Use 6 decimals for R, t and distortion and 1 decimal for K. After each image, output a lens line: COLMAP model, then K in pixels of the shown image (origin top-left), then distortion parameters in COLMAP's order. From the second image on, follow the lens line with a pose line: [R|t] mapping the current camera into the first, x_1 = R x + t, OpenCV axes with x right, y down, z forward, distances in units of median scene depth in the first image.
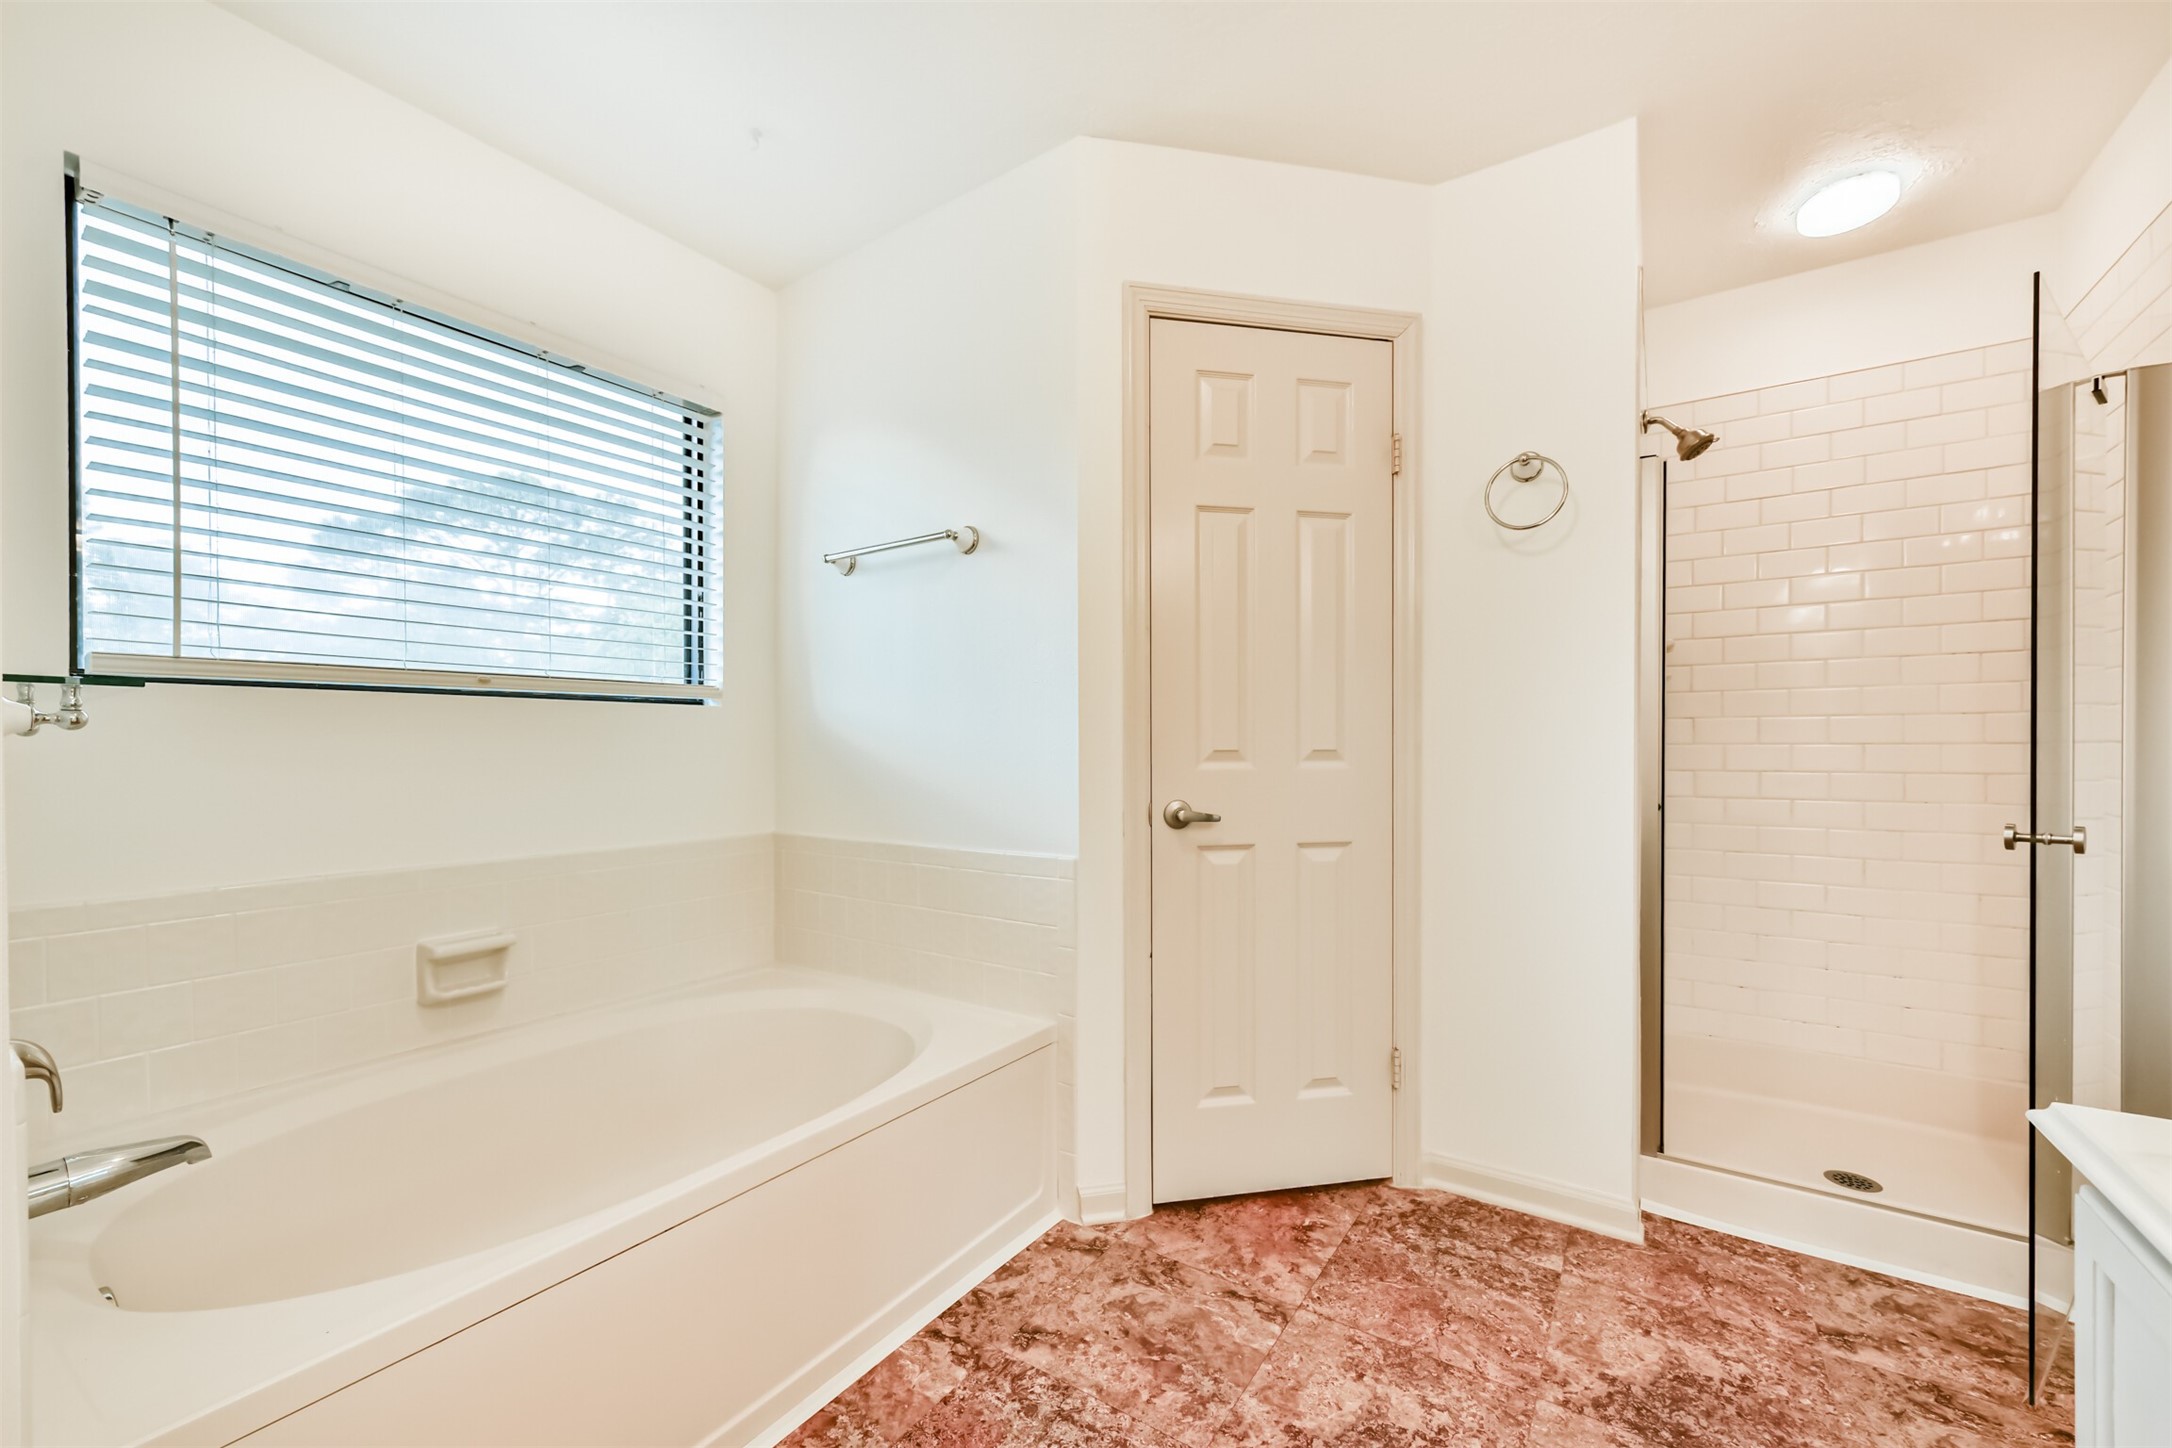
lens RADIAL K [[849.4, 0, 1099.2], [0, 849.4, 743.2], [0, 0, 1]] dist [0.001229, -0.000977]
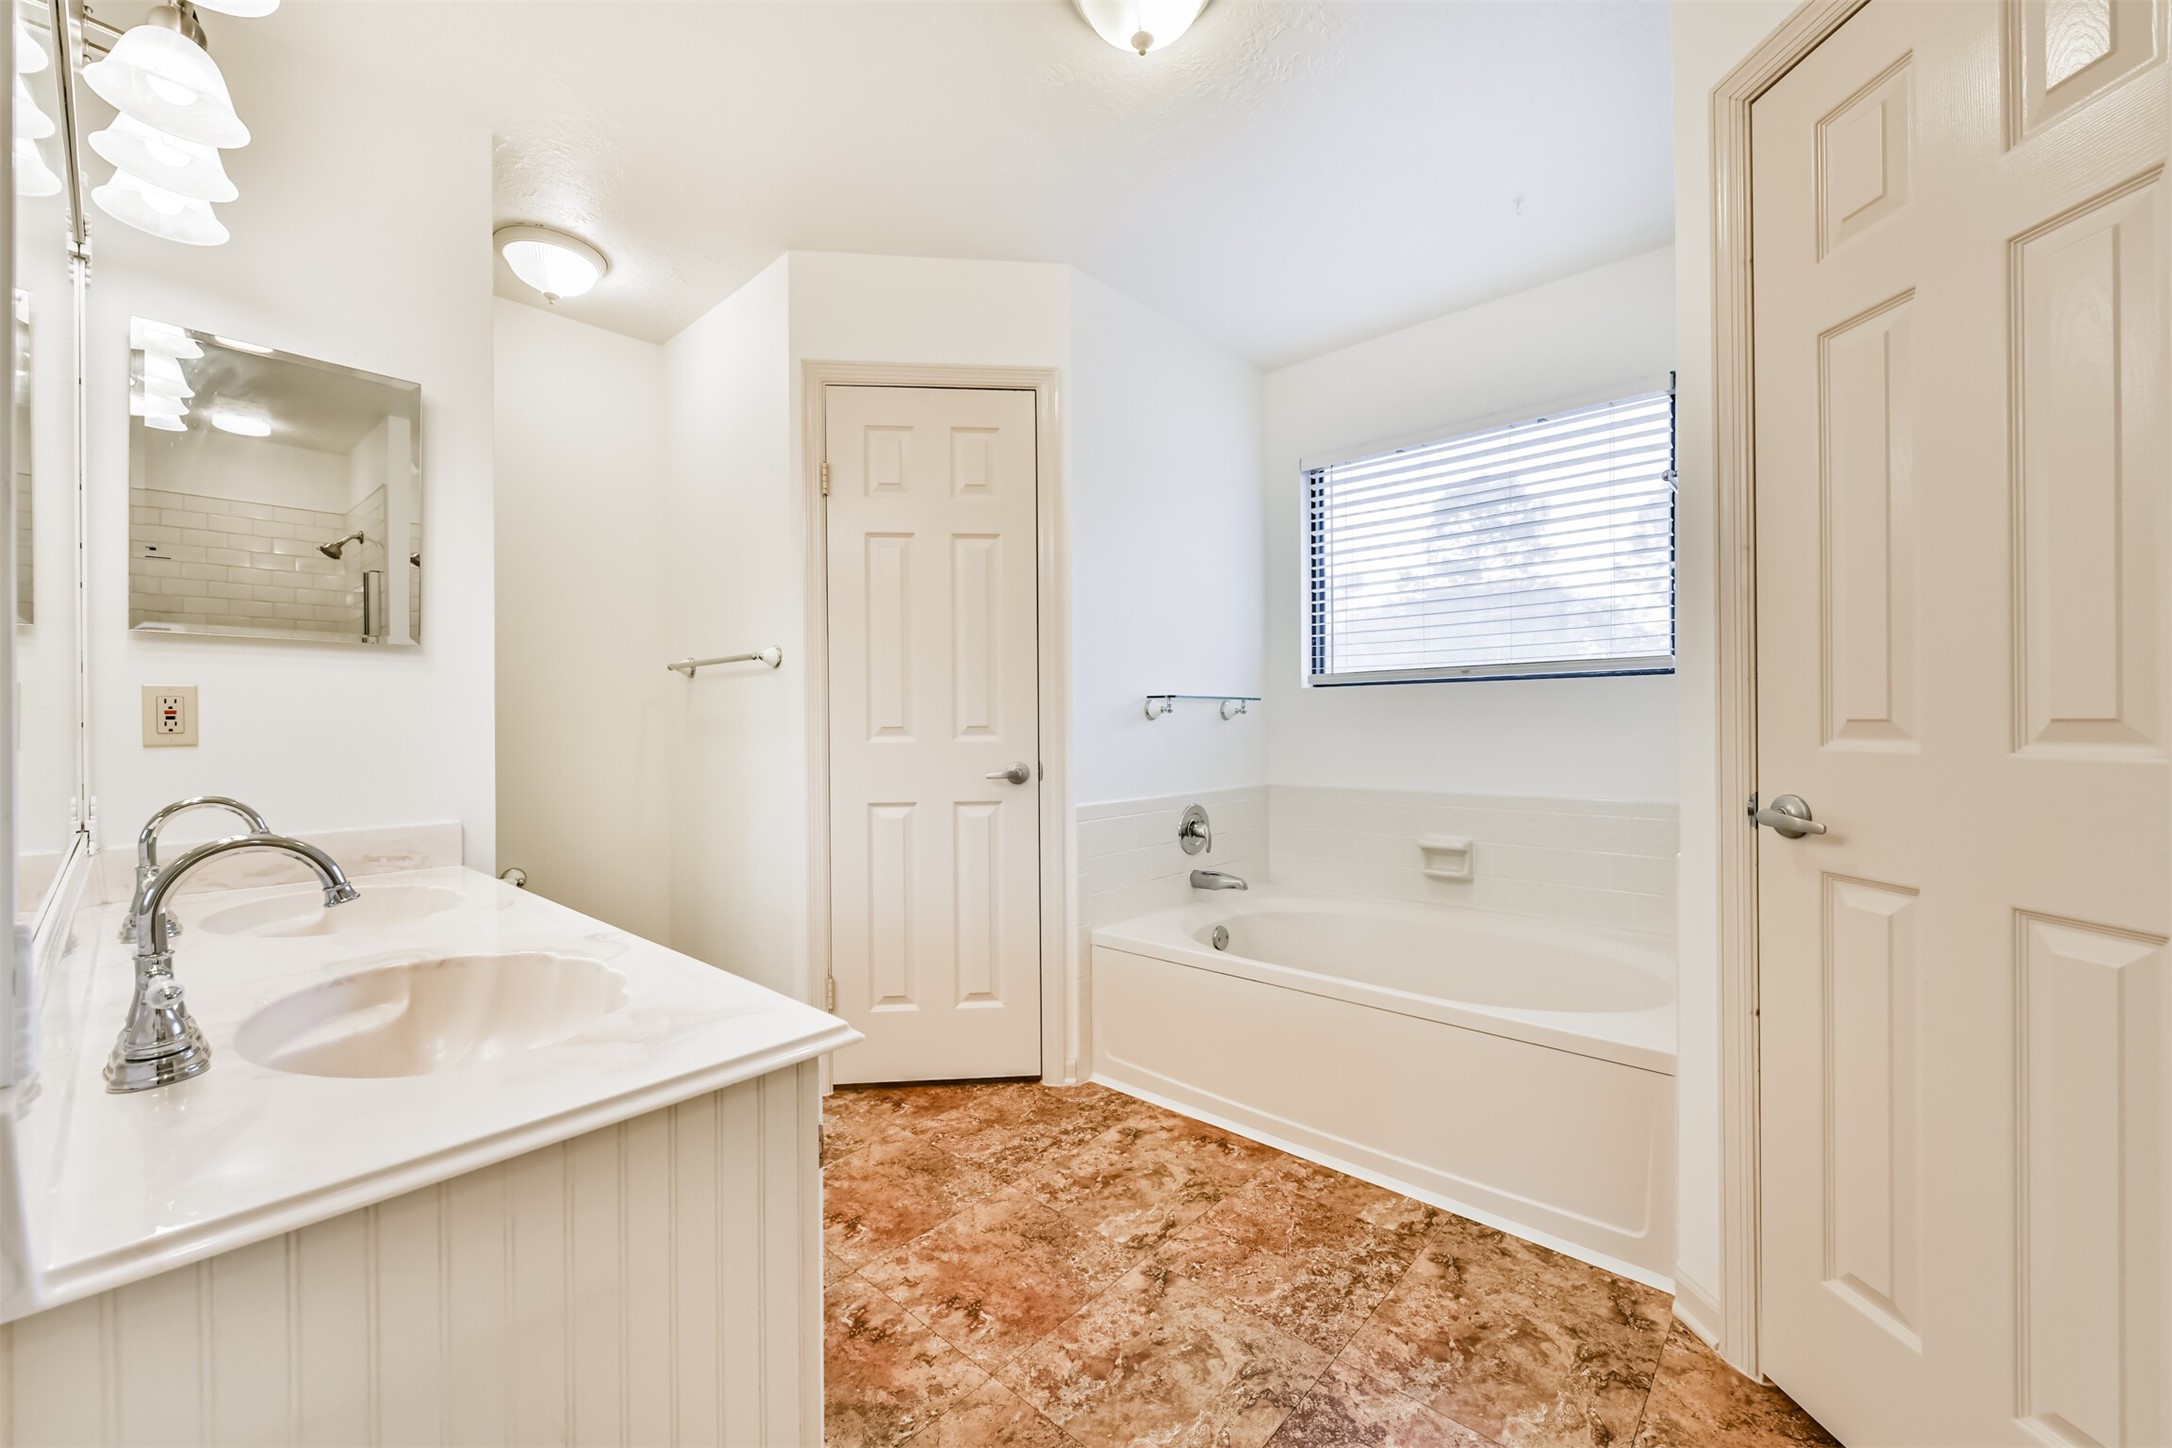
lens RADIAL K [[849.4, 0, 1097.4], [0, 849.4, 719.7], [0, 0, 1]] dist [0.001229, -0.000977]
pose [[-0.136156, 0.002088, -0.990685, 0.919946], [0.009513, 0.999954, 0.000800, 0.003429], [0.990642, -0.009315, -0.136170, 0.625654]]
